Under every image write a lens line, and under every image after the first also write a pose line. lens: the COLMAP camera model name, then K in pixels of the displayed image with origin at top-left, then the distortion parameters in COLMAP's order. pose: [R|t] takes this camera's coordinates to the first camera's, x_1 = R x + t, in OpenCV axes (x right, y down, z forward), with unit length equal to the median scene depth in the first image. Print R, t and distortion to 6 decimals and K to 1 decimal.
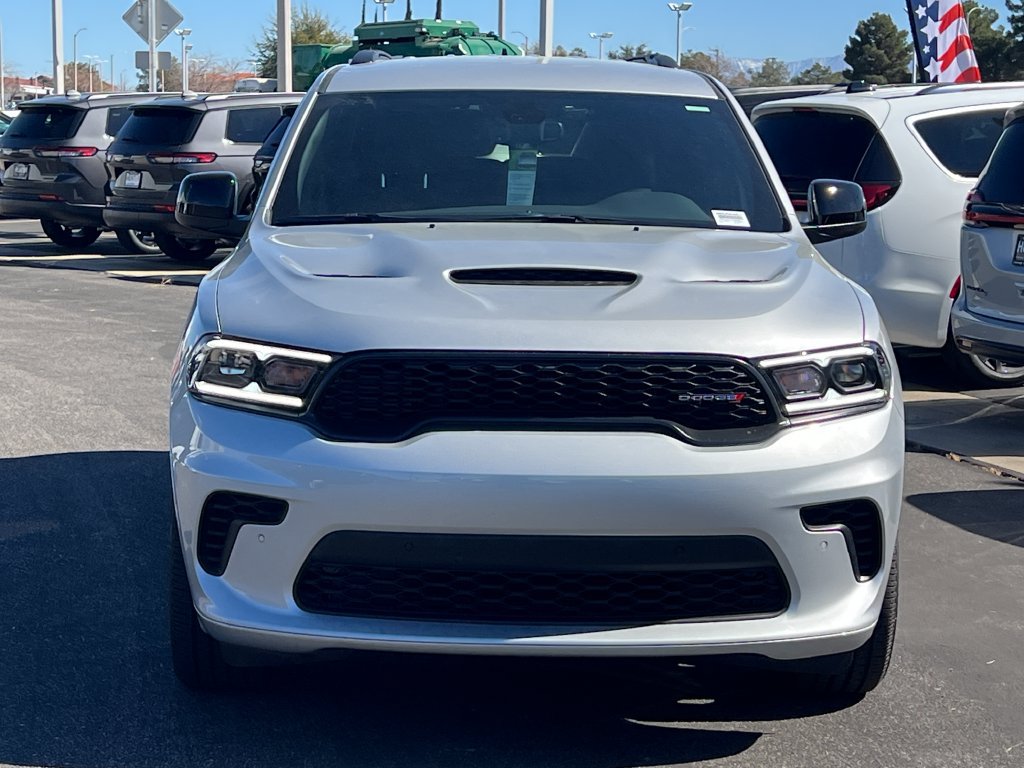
lens RADIAL K [[2252.0, 0, 512.0], [0, 2252.0, 384.0], [0, 0, 1]] dist [0.108306, 0.205889]
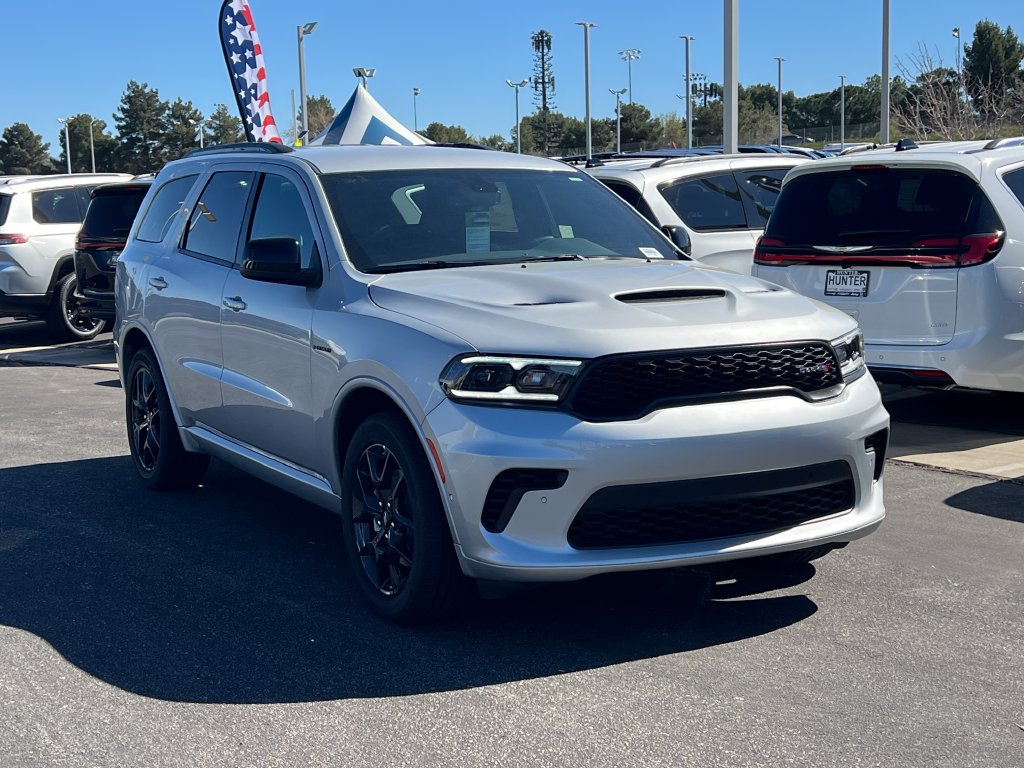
lens RADIAL K [[1571.2, 0, 498.2], [0, 1571.2, 413.8], [0, 0, 1]] dist [0.136409, -0.094975]
pose [[0.890283, -0.091550, 0.446110, -0.539716], [0.083129, 0.995796, 0.038460, -0.020934], [-0.447756, 0.002844, 0.894151, 0.168246]]
